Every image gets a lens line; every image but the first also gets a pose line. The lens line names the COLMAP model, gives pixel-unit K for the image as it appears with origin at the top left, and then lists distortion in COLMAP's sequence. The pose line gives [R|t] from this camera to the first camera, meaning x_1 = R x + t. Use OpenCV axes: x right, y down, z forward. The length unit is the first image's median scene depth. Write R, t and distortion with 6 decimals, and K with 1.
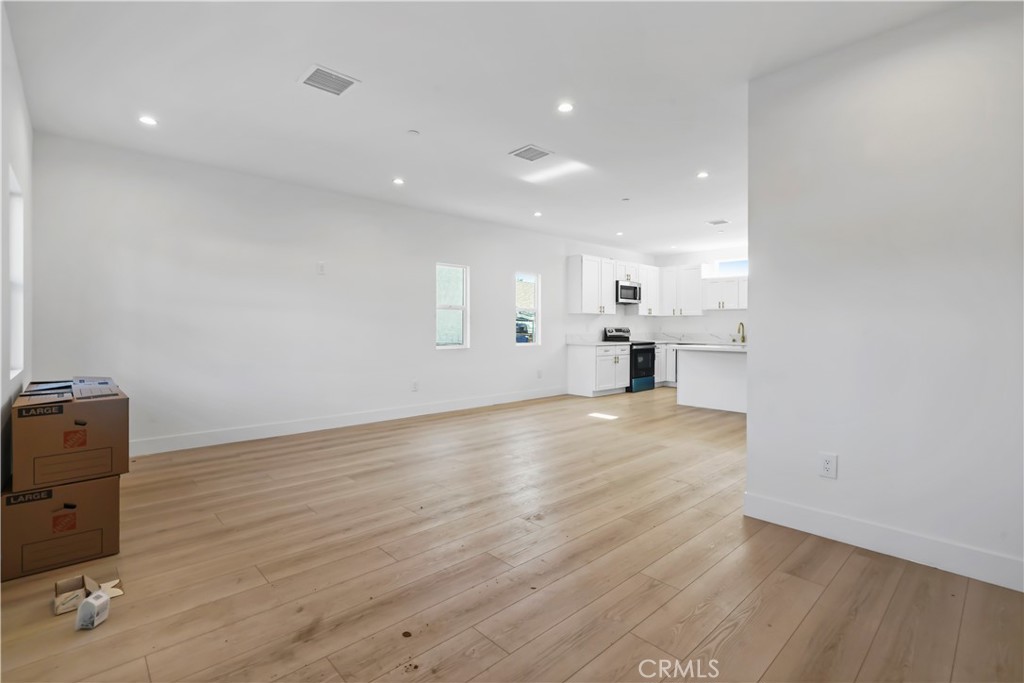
lens RADIAL K [[471.6, 0, 516.2], [0, 471.6, 336.5], [0, 0, 1]] dist [-0.000654, -0.000041]
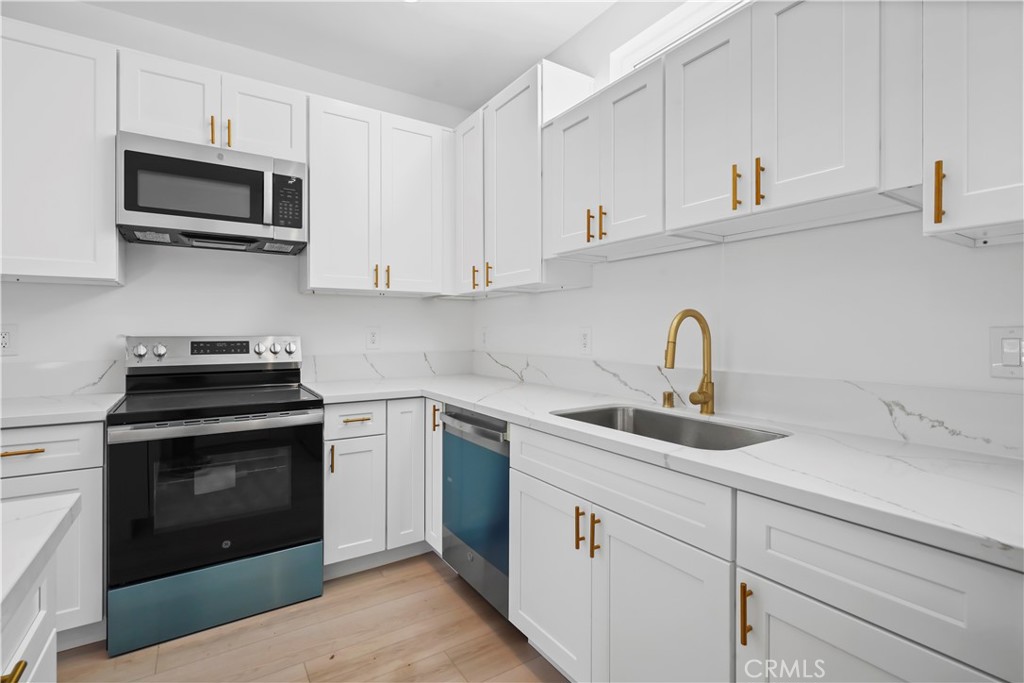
lens RADIAL K [[482.4, 0, 513.0], [0, 482.4, 330.5], [0, 0, 1]] dist [-0.000548, -0.000097]
pose [[0.984319, -0.003378, -0.176368, 0.434195], [-0.000240, 0.999790, -0.020493, -0.017275], [0.176400, 0.020214, 0.984111, 0.787553]]
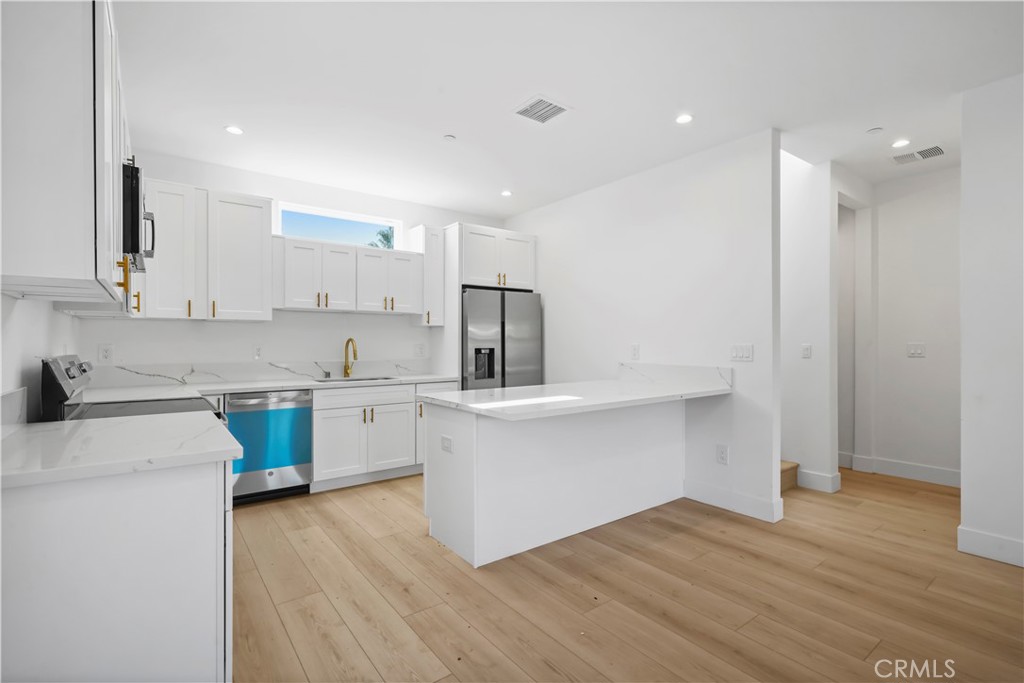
lens RADIAL K [[475.1, 0, 519.5], [0, 475.1, 340.3], [0, 0, 1]] dist [-0.002000, -0.000312]
pose [[0.098499, -0.000192, 0.995137, -0.010133], [0.020063, 0.999797, -0.001793, -0.022679], [-0.994935, 0.020142, 0.098483, 0.759311]]
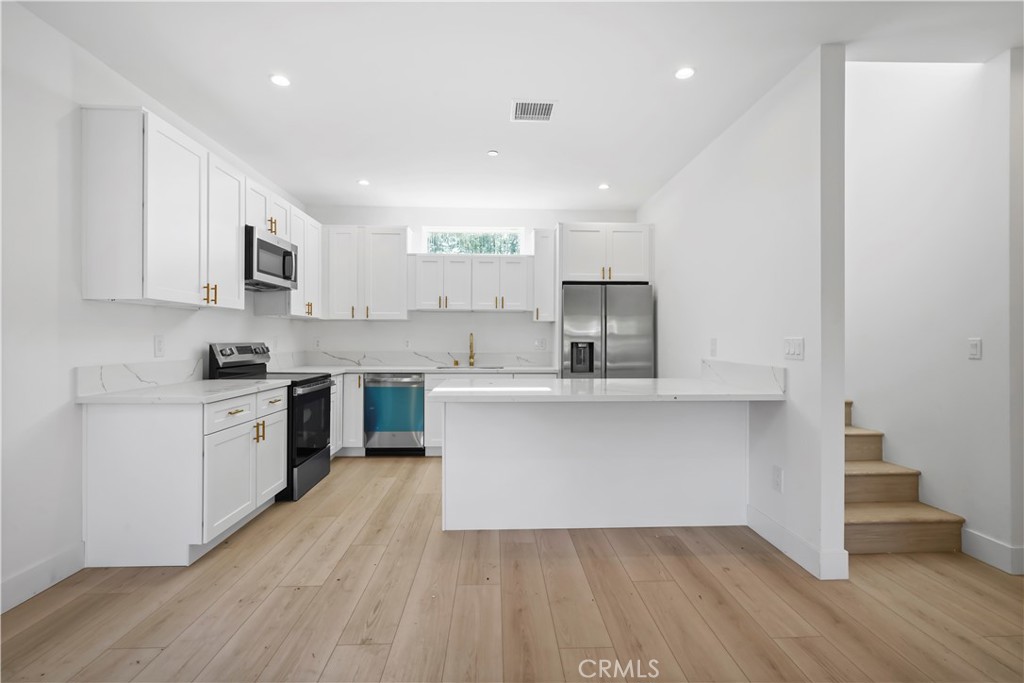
lens RADIAL K [[471.6, 0, 516.2], [0, 471.6, 336.5], [0, 0, 1]] dist [-0.000654, -0.000041]
pose [[0.649747, 0.002335, 0.760147, 0.057284], [0.014729, 0.999769, -0.015662, -0.015007], [-0.760008, 0.021373, 0.649562, 0.559113]]
